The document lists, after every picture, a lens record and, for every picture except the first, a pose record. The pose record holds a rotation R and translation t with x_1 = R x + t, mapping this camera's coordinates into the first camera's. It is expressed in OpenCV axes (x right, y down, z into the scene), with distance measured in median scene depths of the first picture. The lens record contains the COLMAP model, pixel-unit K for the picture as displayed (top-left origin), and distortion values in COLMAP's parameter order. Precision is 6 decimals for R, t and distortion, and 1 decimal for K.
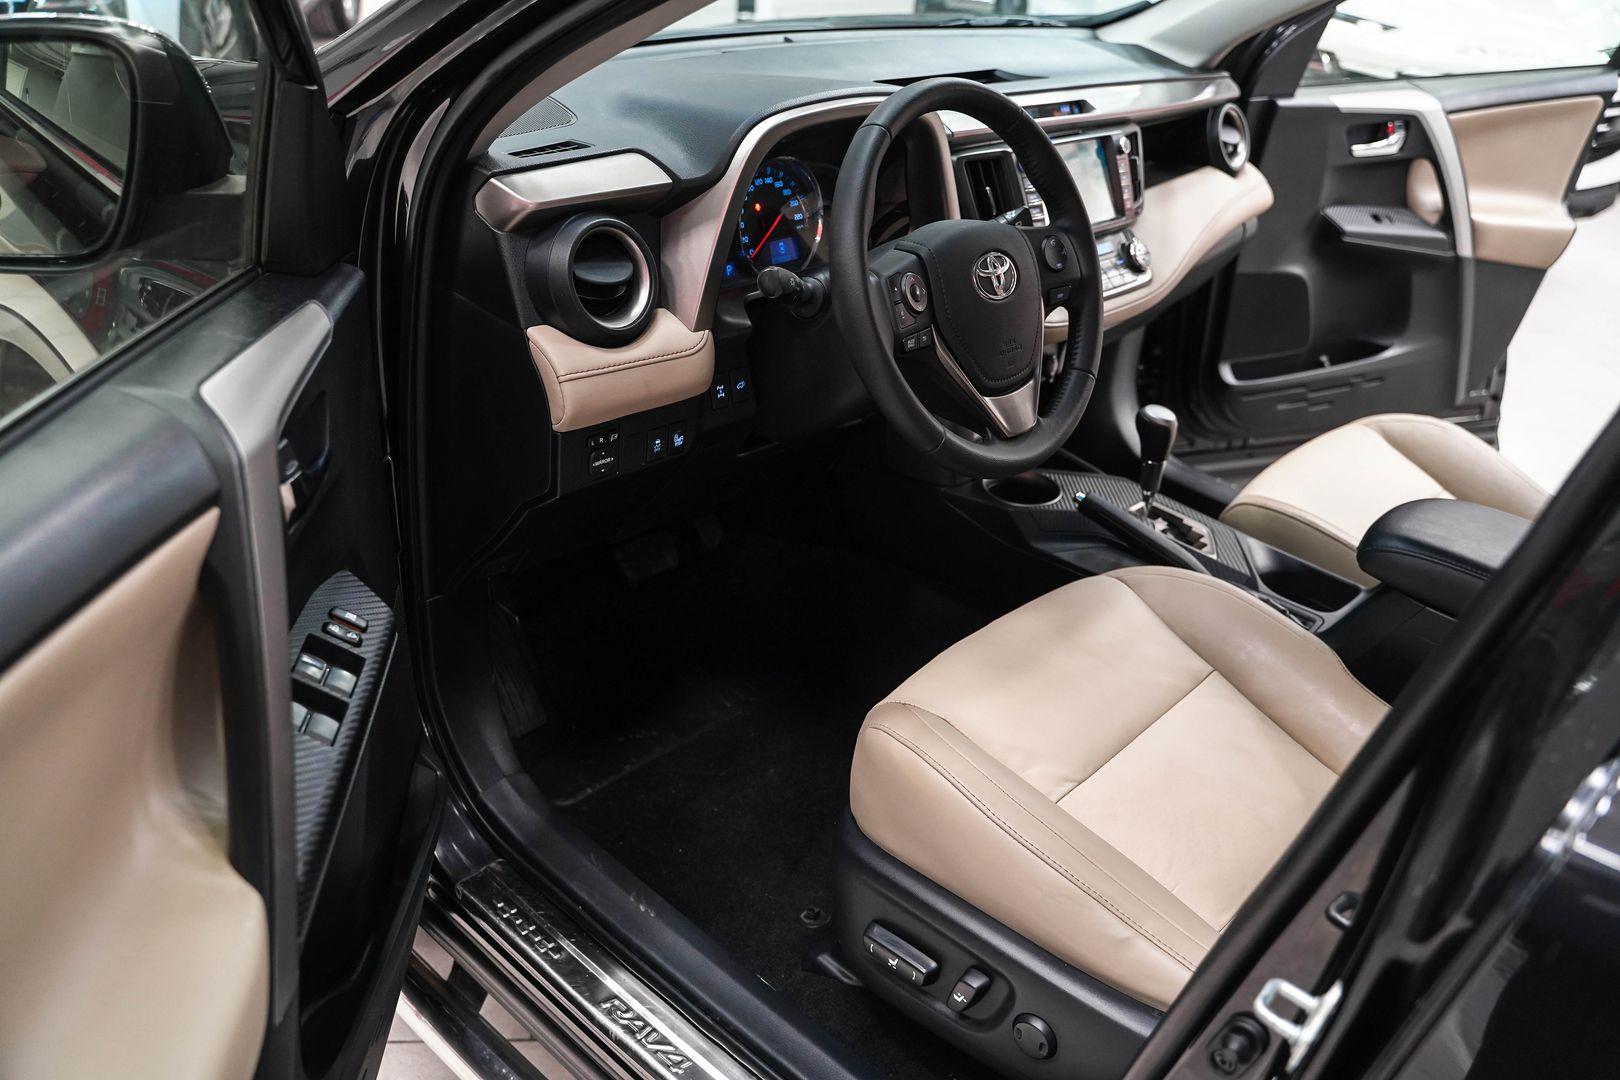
lens RADIAL K [[1303.3, 0, 803.3], [0, 1303.3, 528.8], [0, 0, 1]] dist [-0.117023, 0.092728]
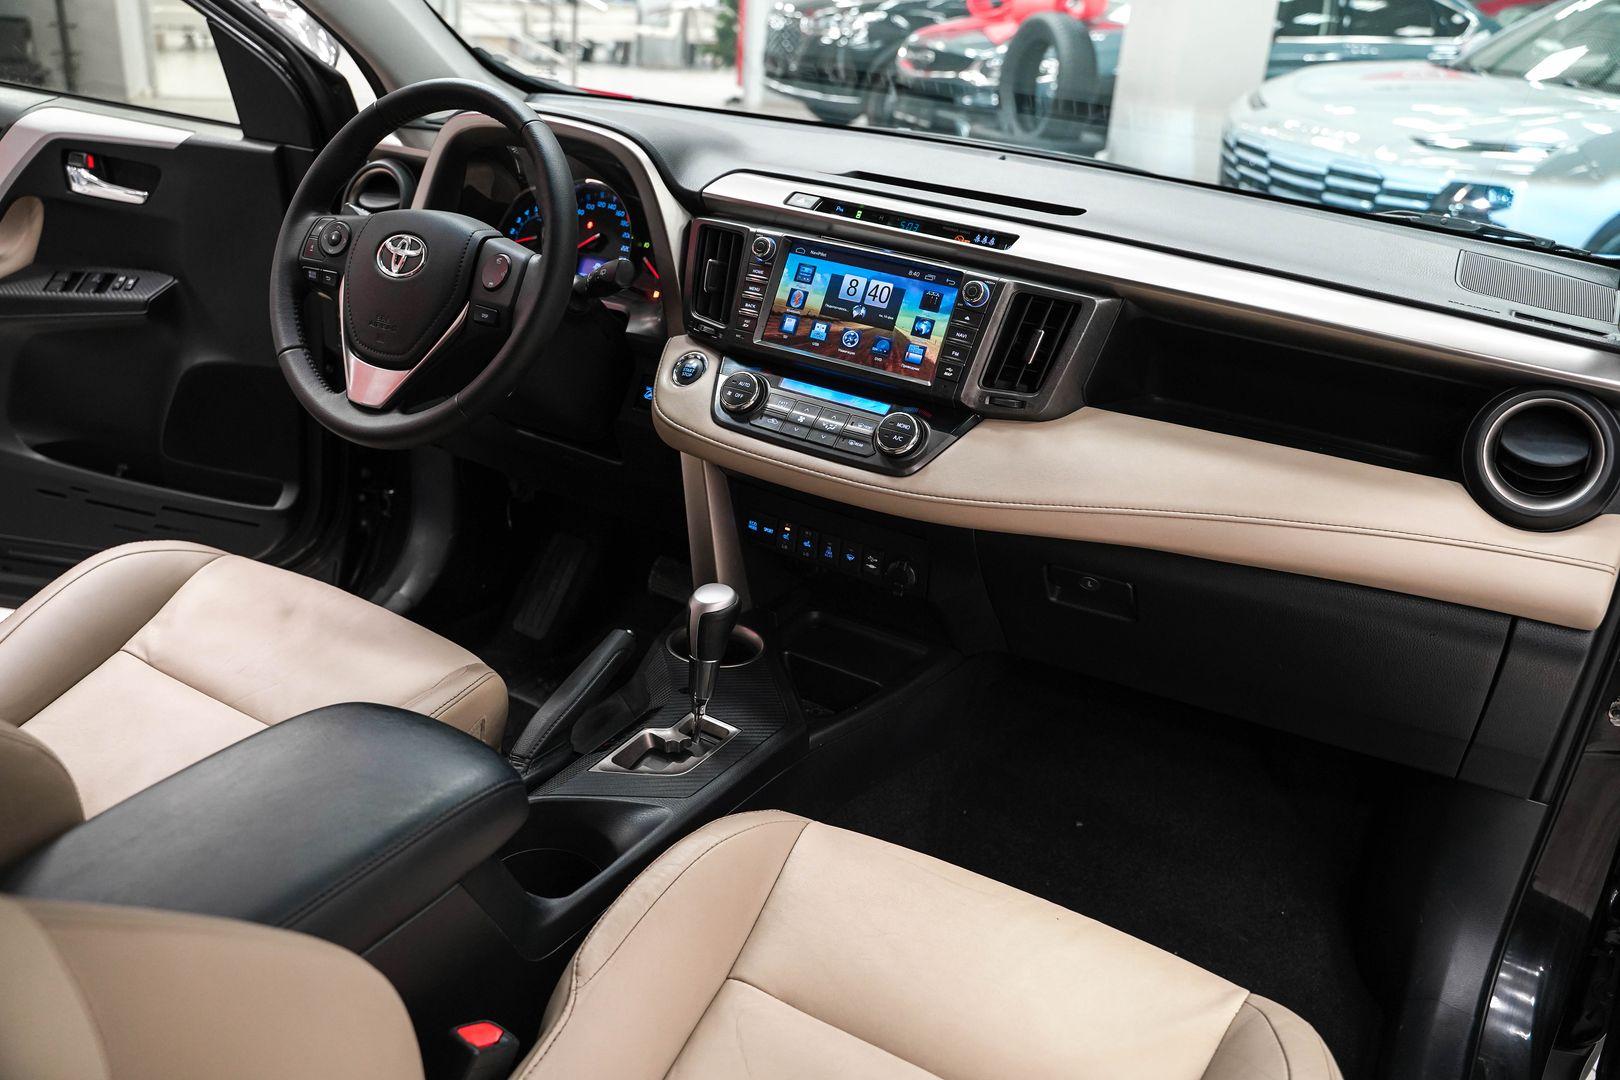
lens RADIAL K [[1303.3, 0, 803.3], [0, 1303.3, 528.8], [0, 0, 1]] dist [-0.117023, 0.092728]
pose [[0.224824, 0.326725, -0.917990, 0.927532], [-0.522157, 0.835817, 0.169597, -0.265673], [0.822683, 0.441205, 0.358513, 0.737902]]
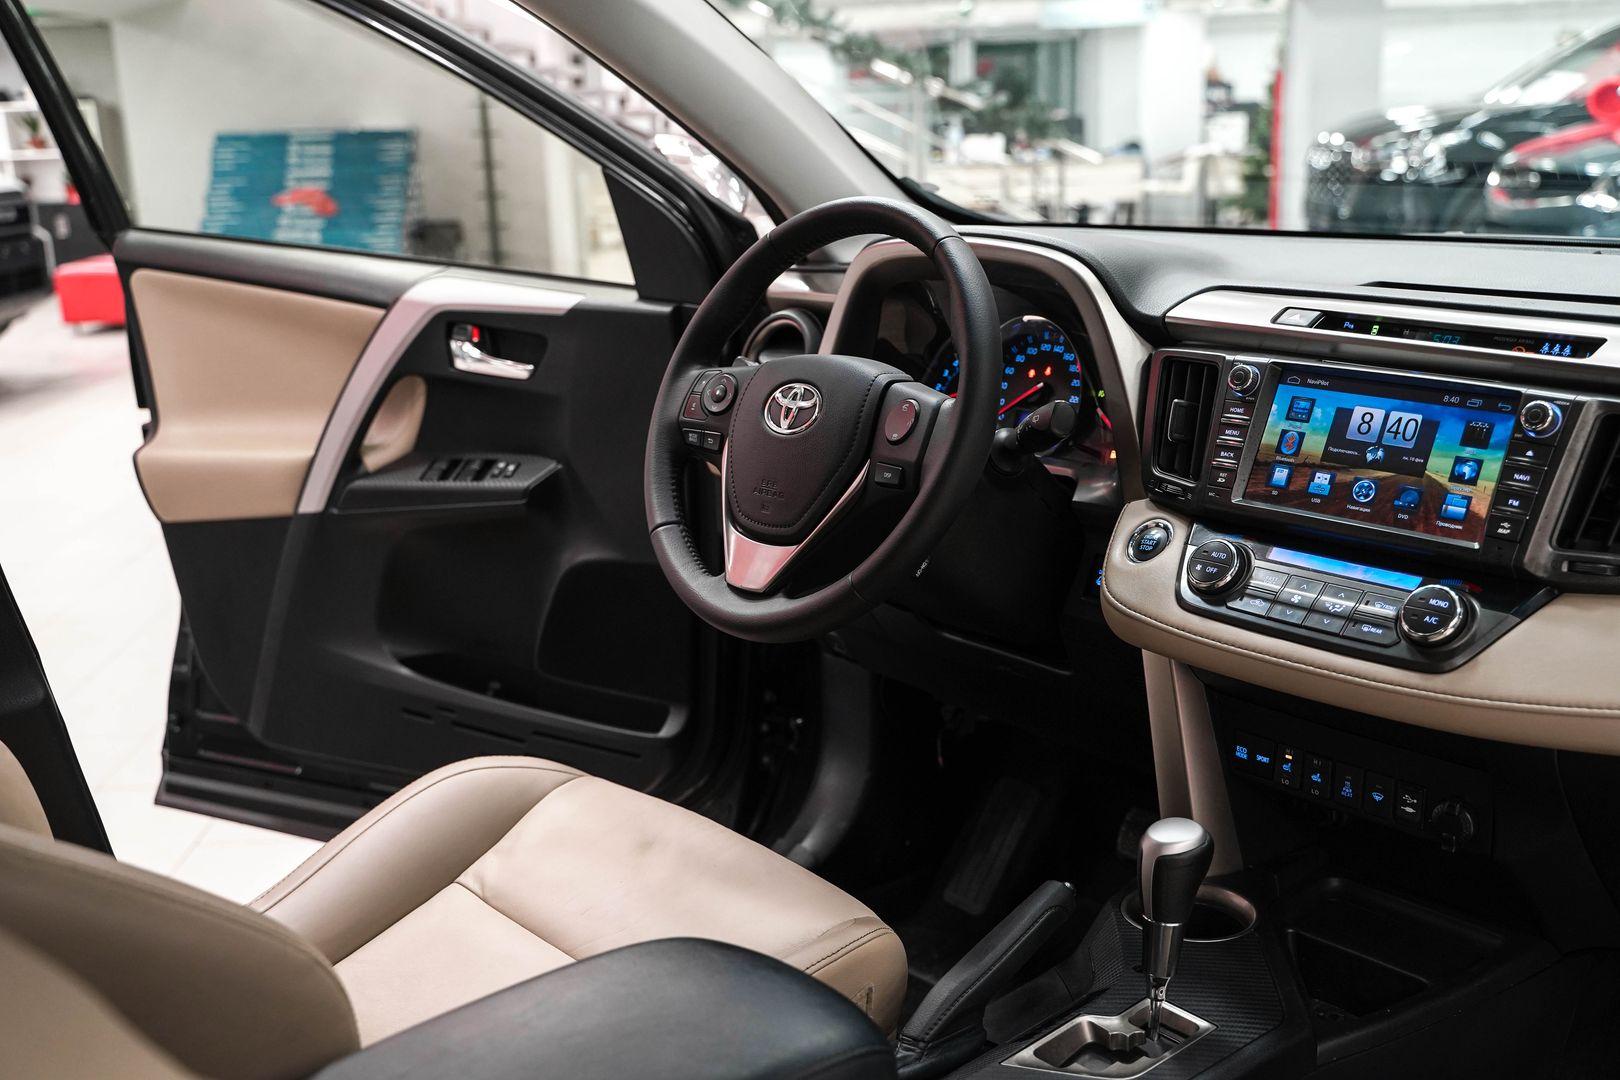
lens RADIAL K [[1658.6, 0, 807.8], [0, 1658.6, 524.9], [0, 0, 1]] dist [-0.060359, 0.140933]
pose [[-0.095477, 0.159543, -0.982563, 0.927326], [-0.465833, 0.865158, 0.185745, -0.252076], [0.879706, 0.475445, -0.008282, 0.784565]]
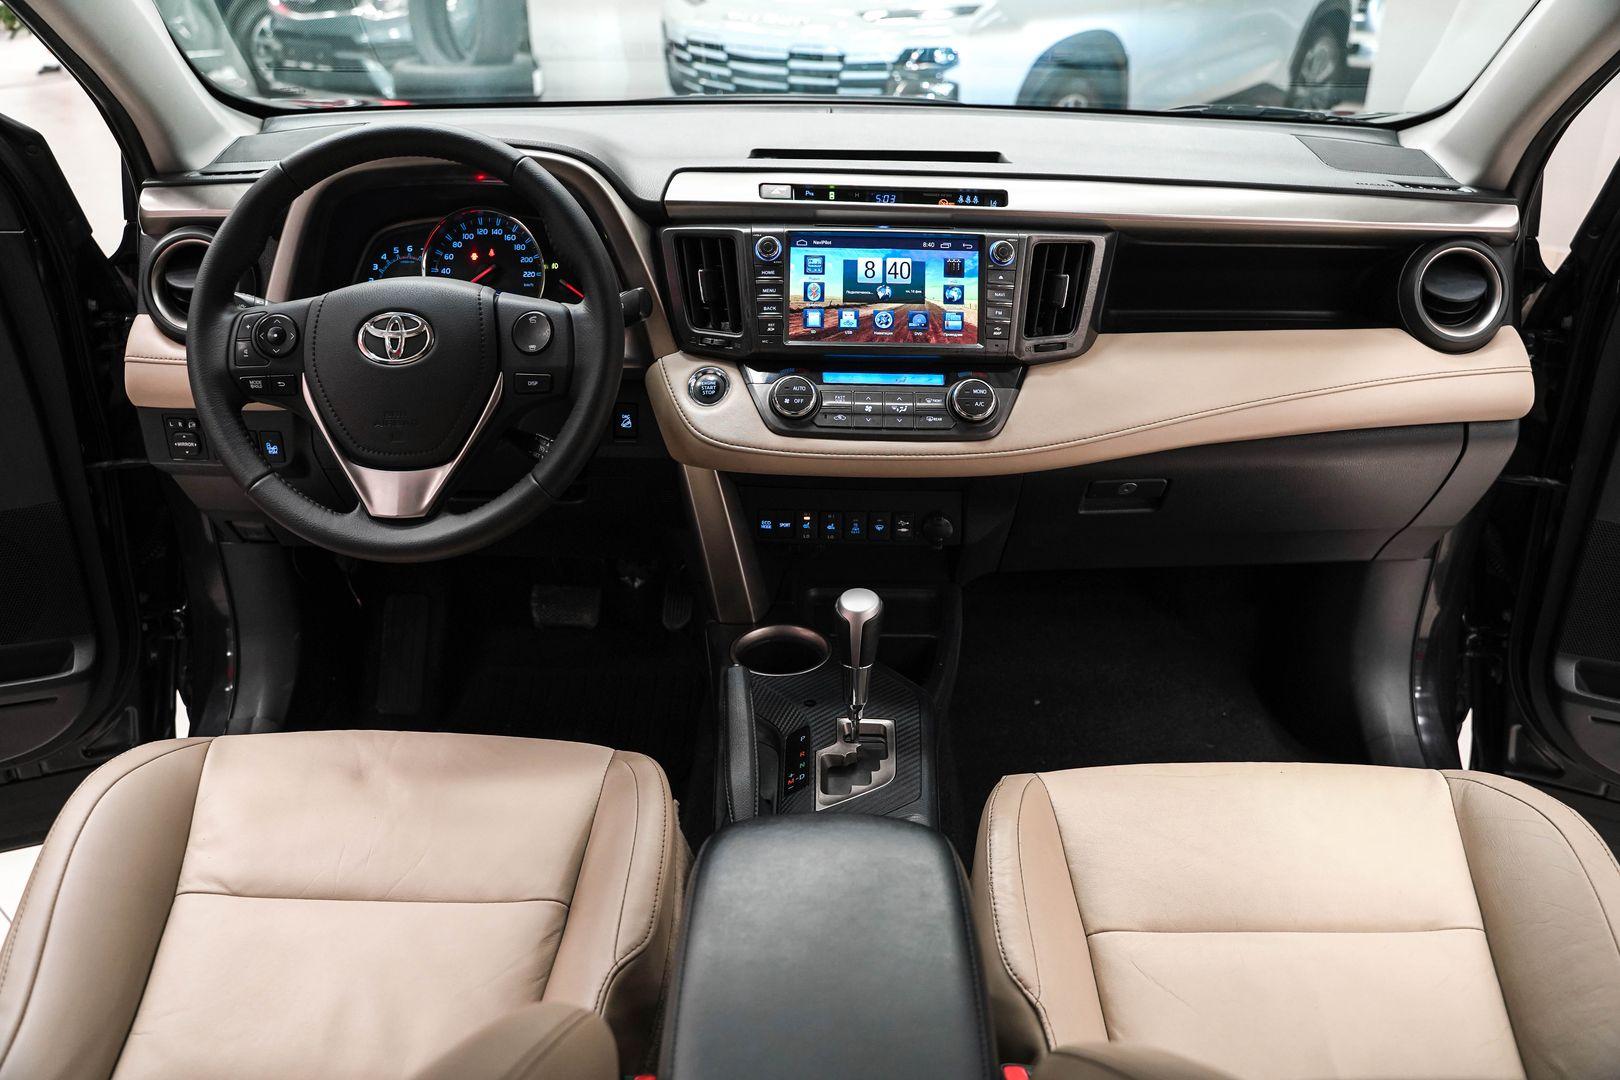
lens RADIAL K [[1303.3, 0, 803.3], [0, 1303.3, 528.8], [0, 0, 1]] dist [-0.117023, 0.092728]
pose [[0.668578, 0.253967, -0.698931, 0.739747], [-0.313249, 0.948602, 0.045044, -0.147931], [0.674447, 0.188824, 0.713770, 0.430206]]
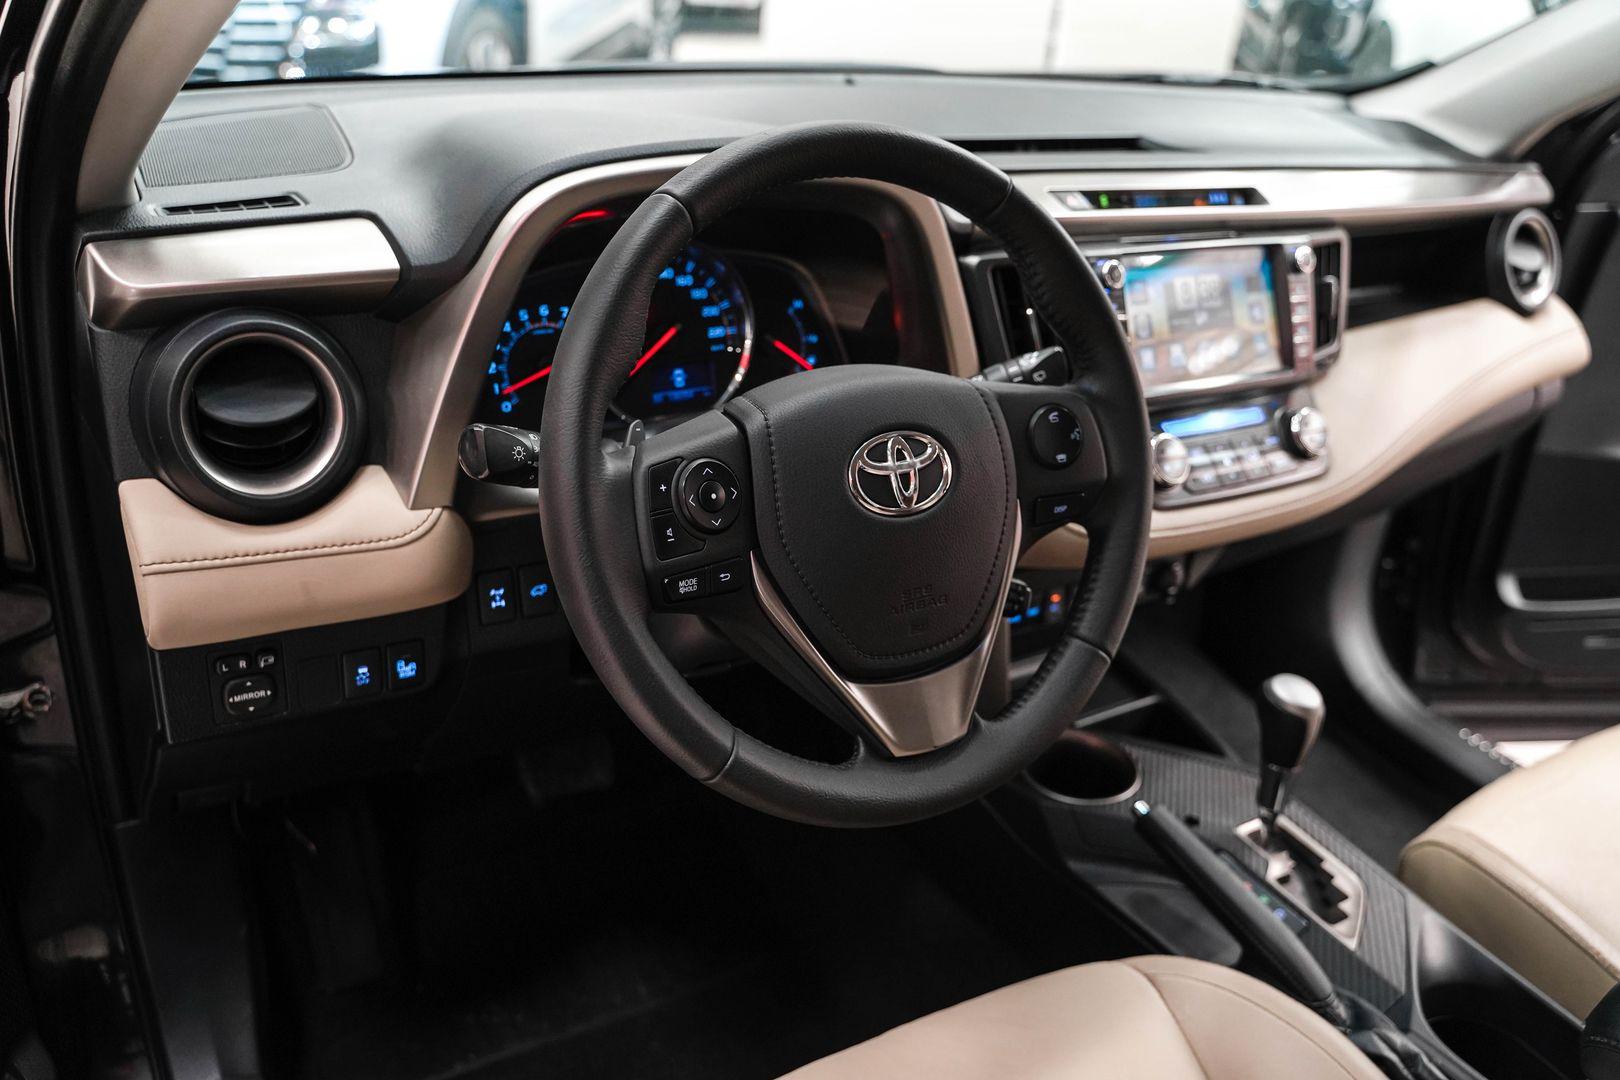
lens RADIAL K [[1333.0, 0, 803.4], [0, 1333.0, 539.2], [0, 0, 1]] dist [-0.122032, 0.117335]
pose [[0.962917, 0.123210, -0.240020, 0.185690], [-0.135889, 0.990035, -0.036945, -0.103934], [0.233077, 0.068191, 0.970065, 0.321059]]
